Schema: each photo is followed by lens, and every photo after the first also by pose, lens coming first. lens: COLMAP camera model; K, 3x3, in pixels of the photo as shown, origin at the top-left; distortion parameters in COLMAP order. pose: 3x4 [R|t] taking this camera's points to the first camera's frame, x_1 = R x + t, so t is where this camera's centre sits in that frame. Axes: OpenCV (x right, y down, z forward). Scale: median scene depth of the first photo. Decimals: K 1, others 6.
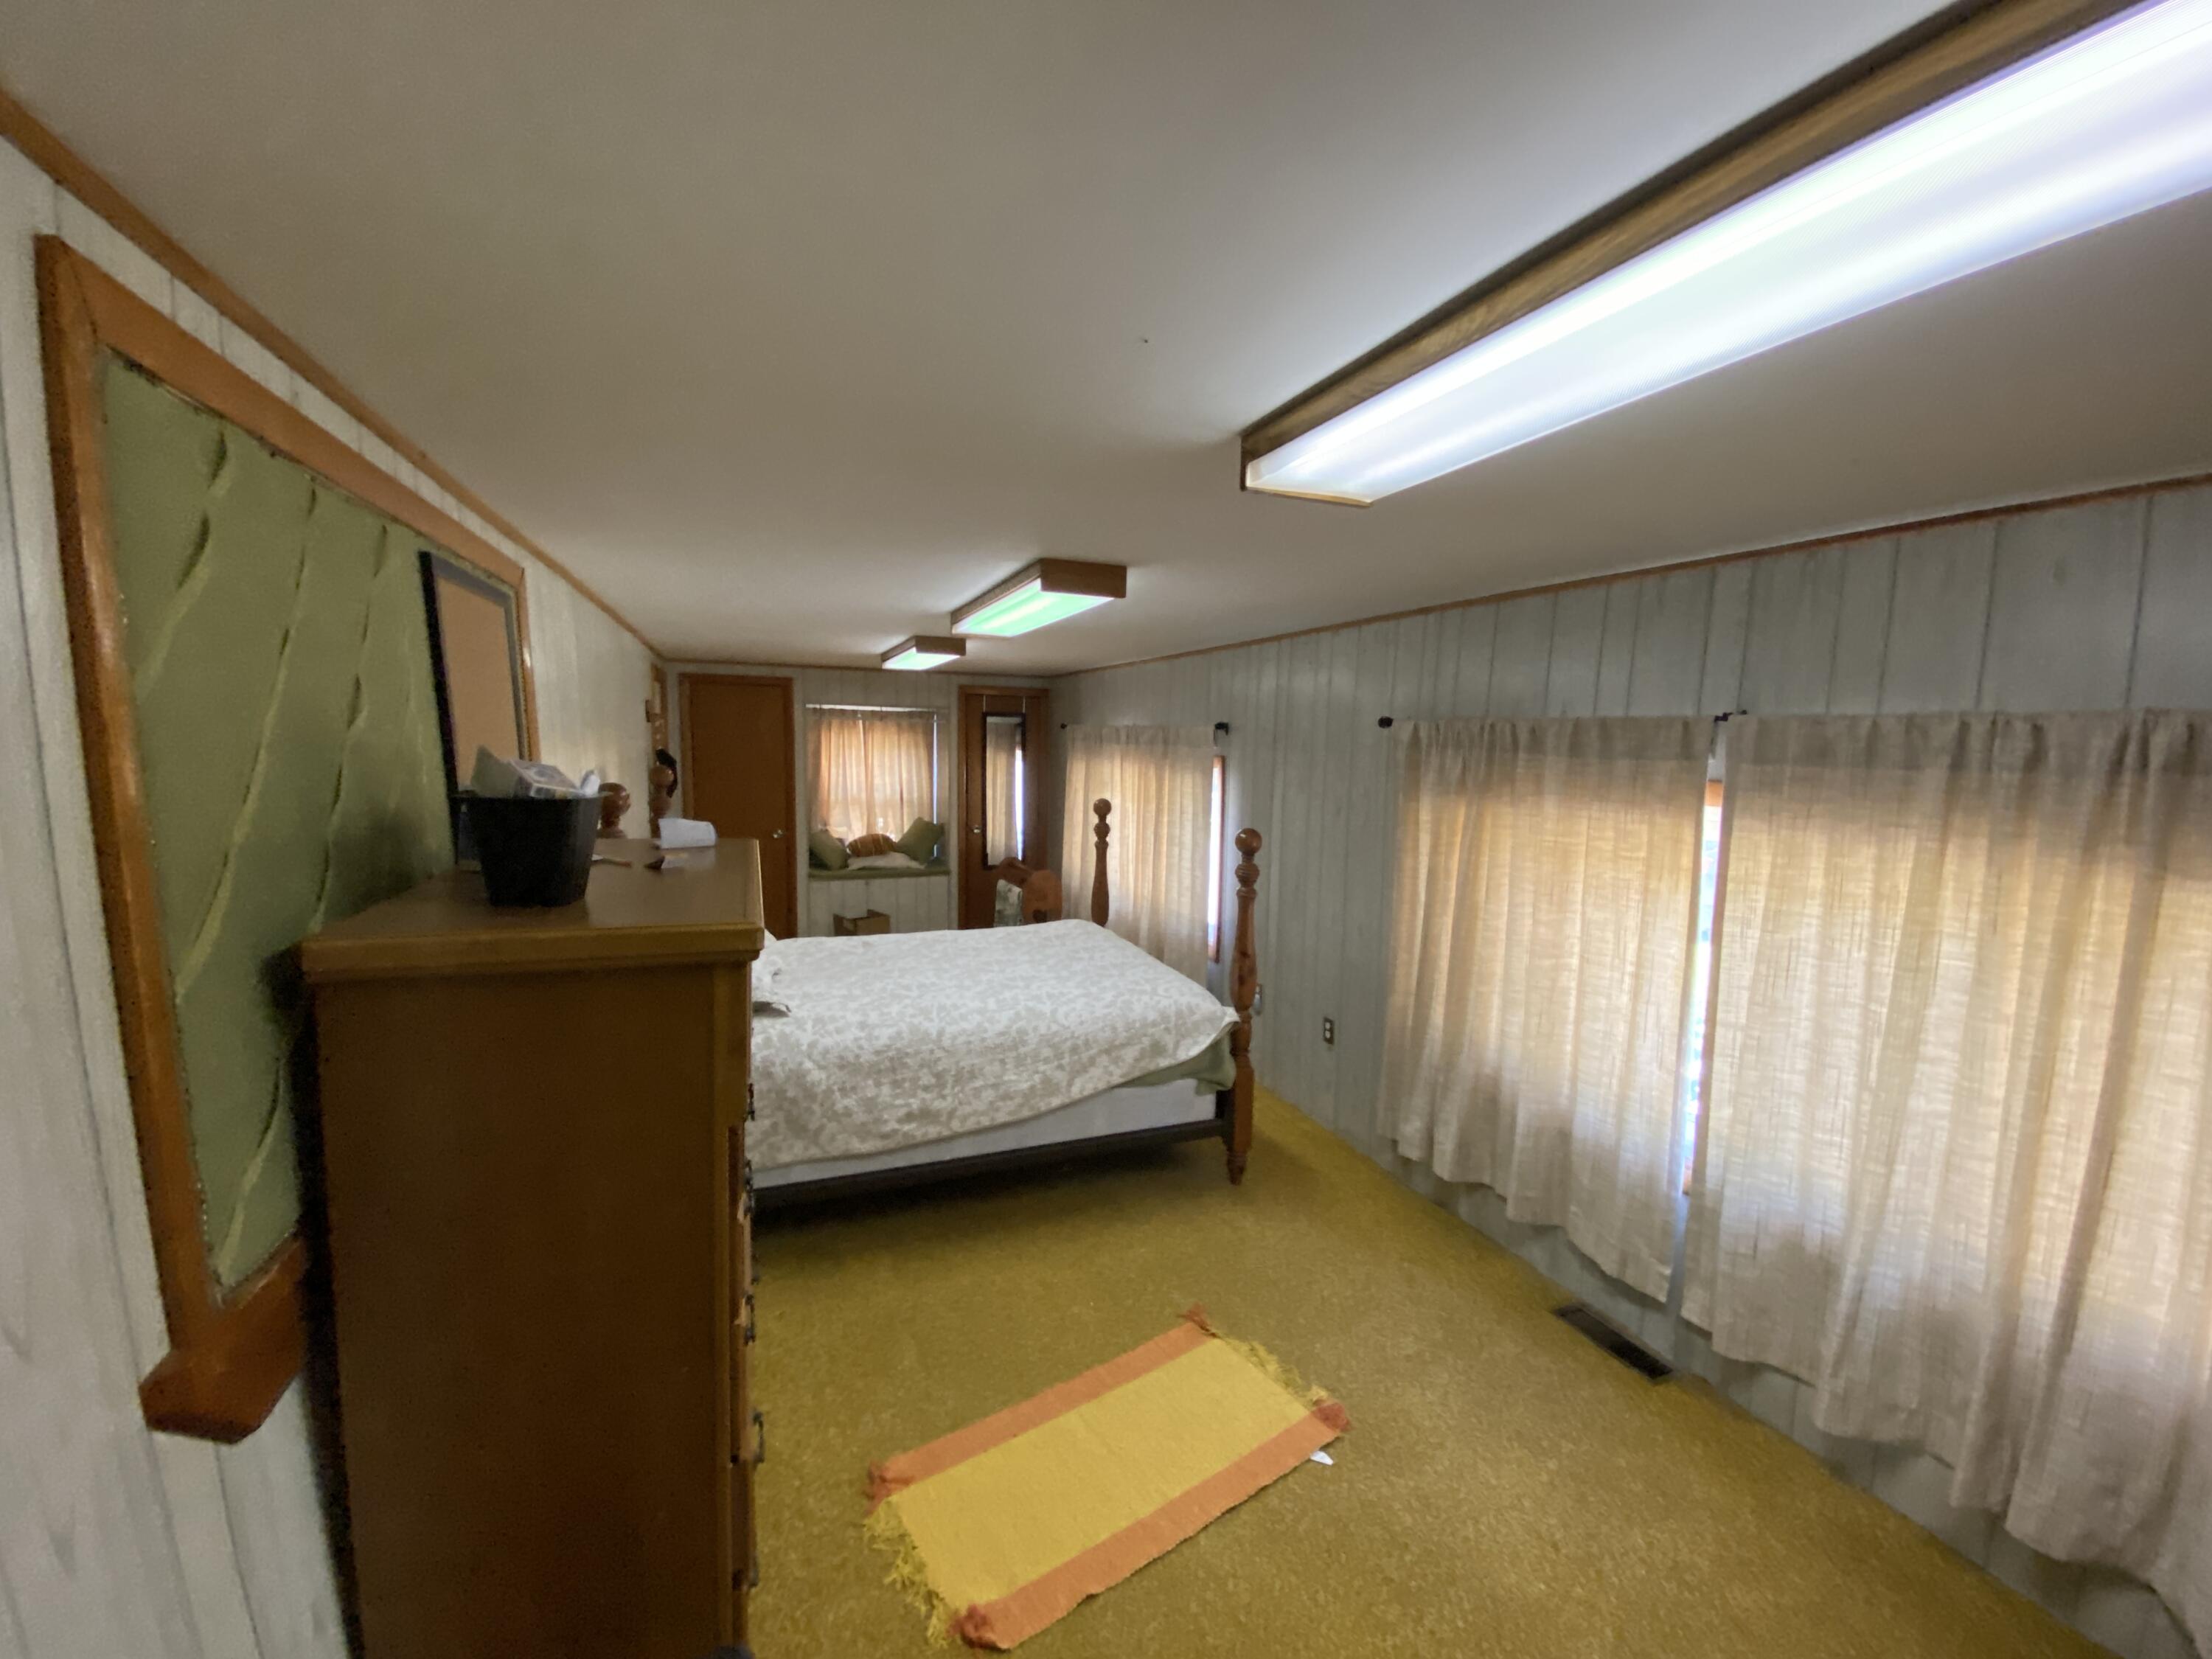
lens RADIAL K [[888.4, 0, 1091.0], [0, 888.4, 836.8], [0, 0, 1]] dist [-0.000311, -0.001923]
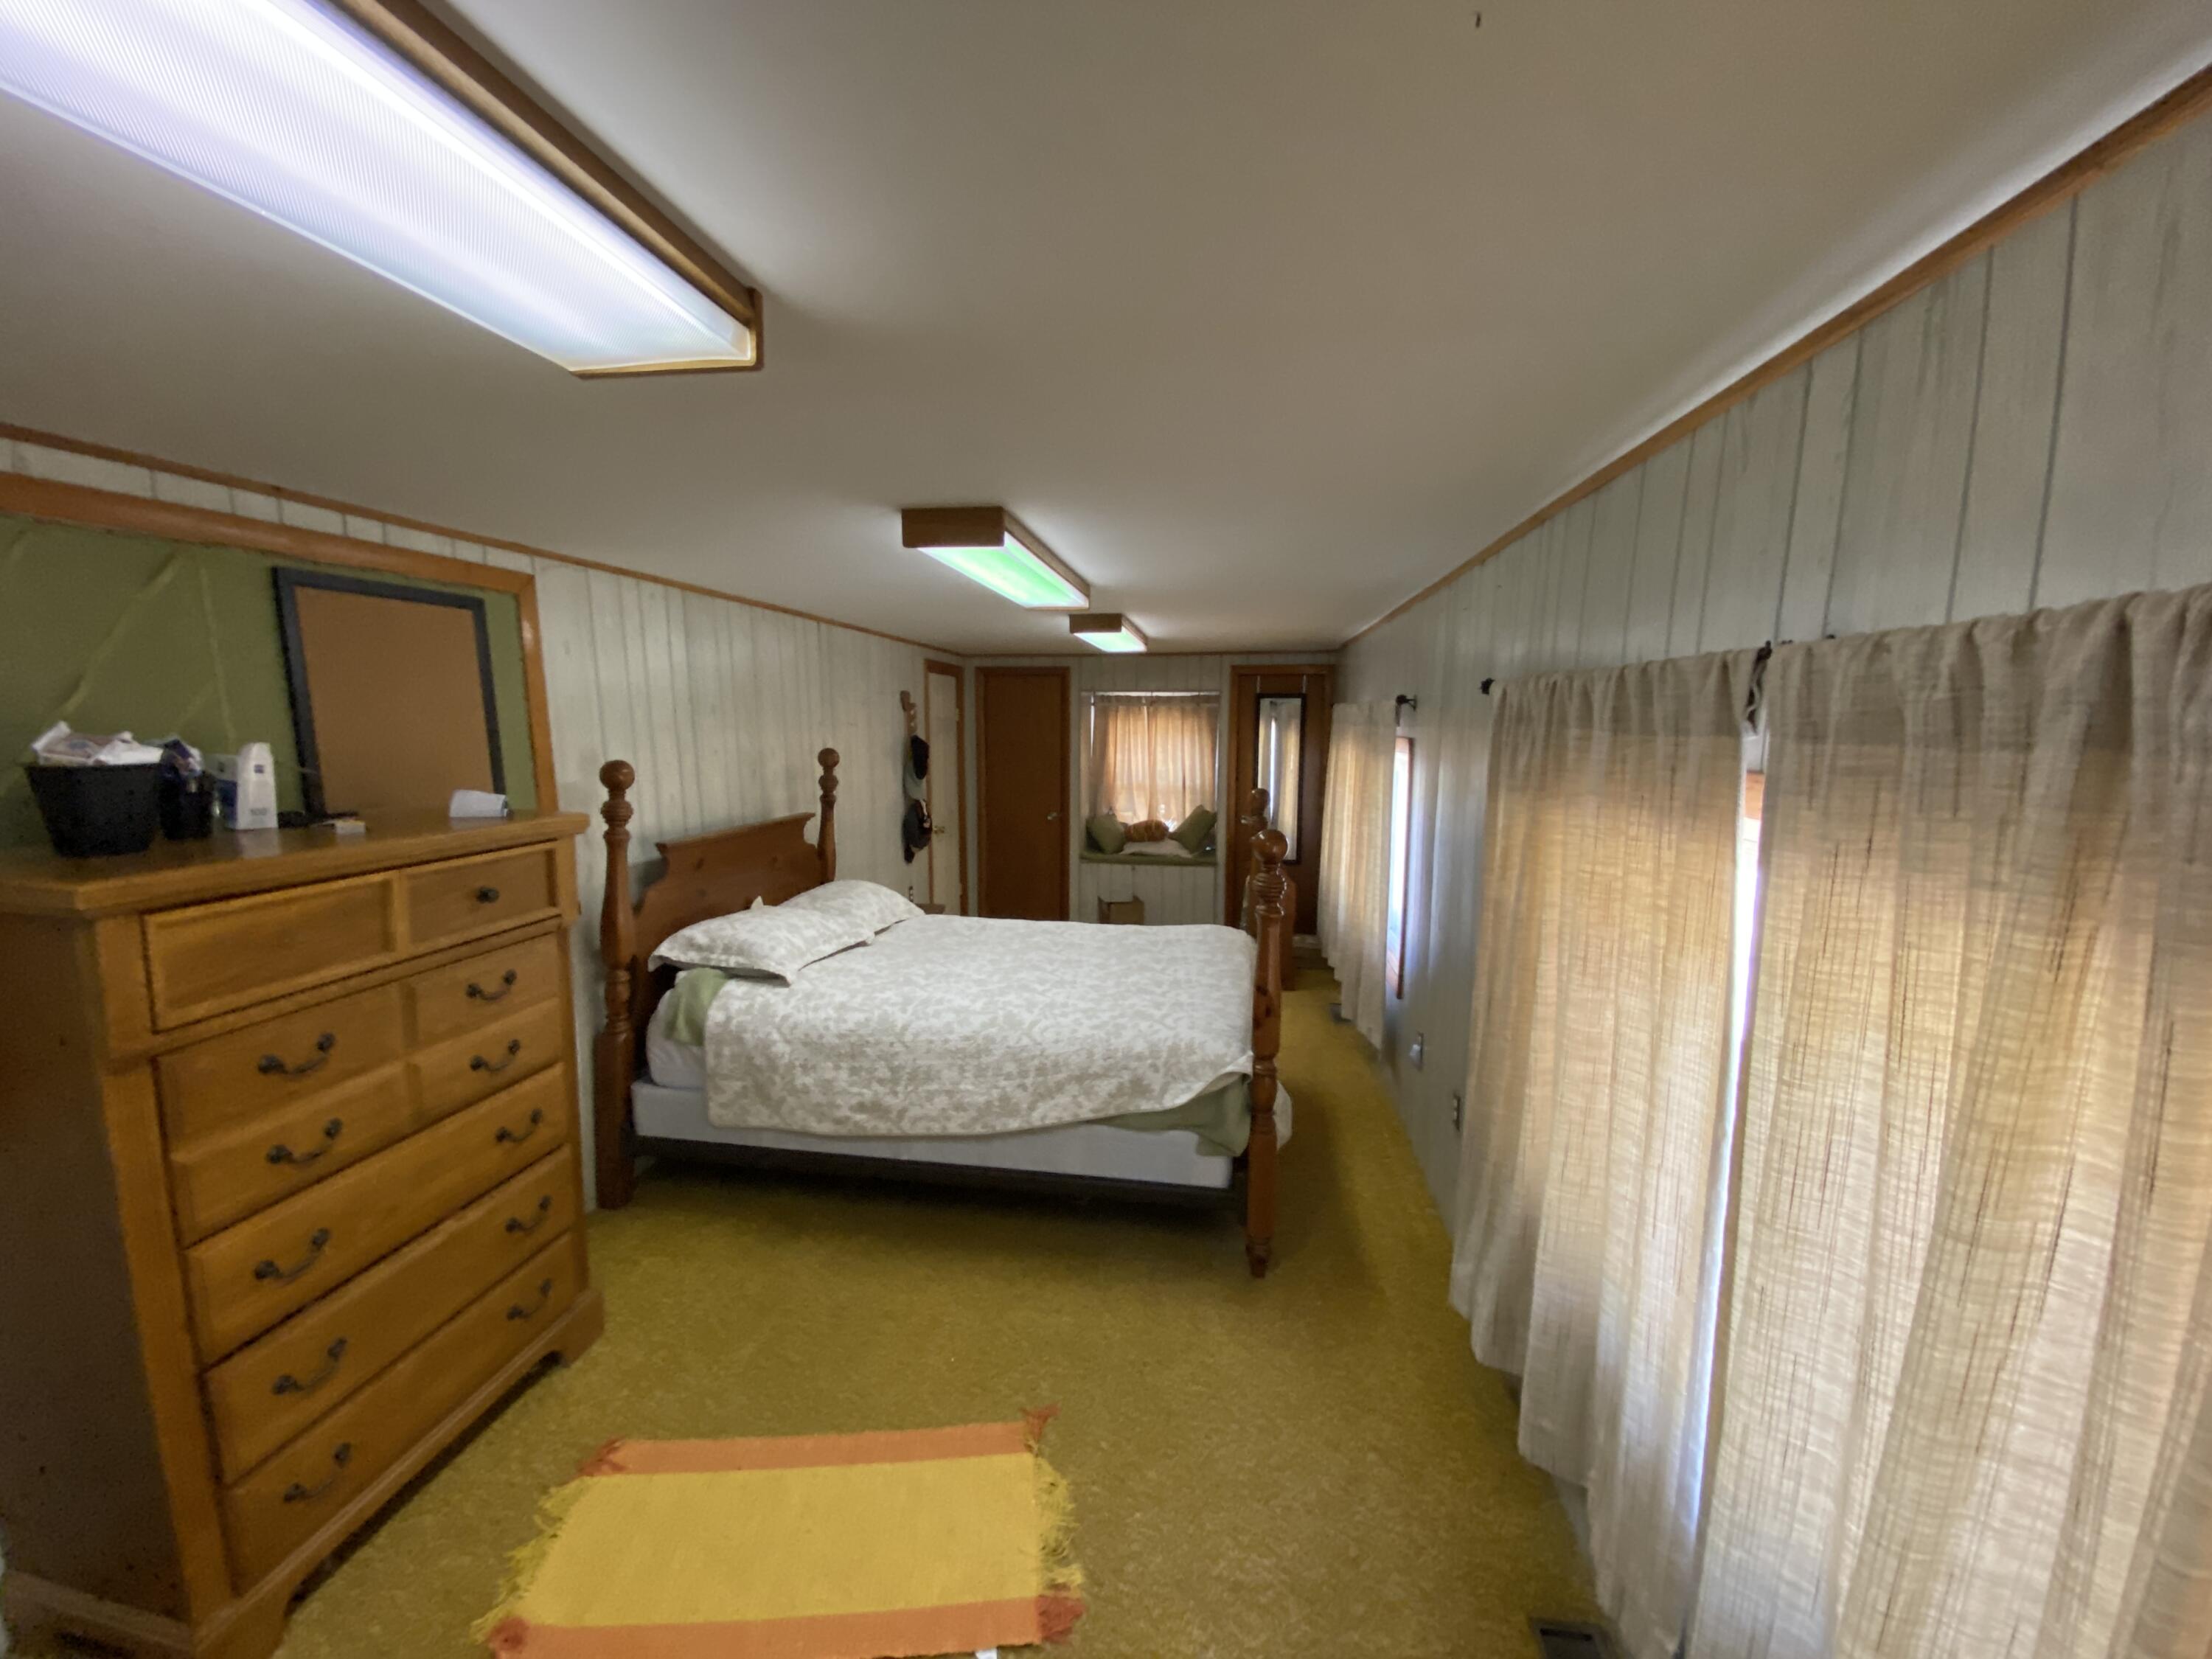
lens RADIAL K [[888.4, 0, 1099.8], [0, 888.4, 837.8], [0, 0, 1]] dist [-0.000311, -0.001923]
pose [[0.867843, 0.052856, -0.494020, 0.463485], [-0.045948, 0.998602, 0.026125, -0.016488], [0.494710, 0.000027, 0.869058, 0.266863]]
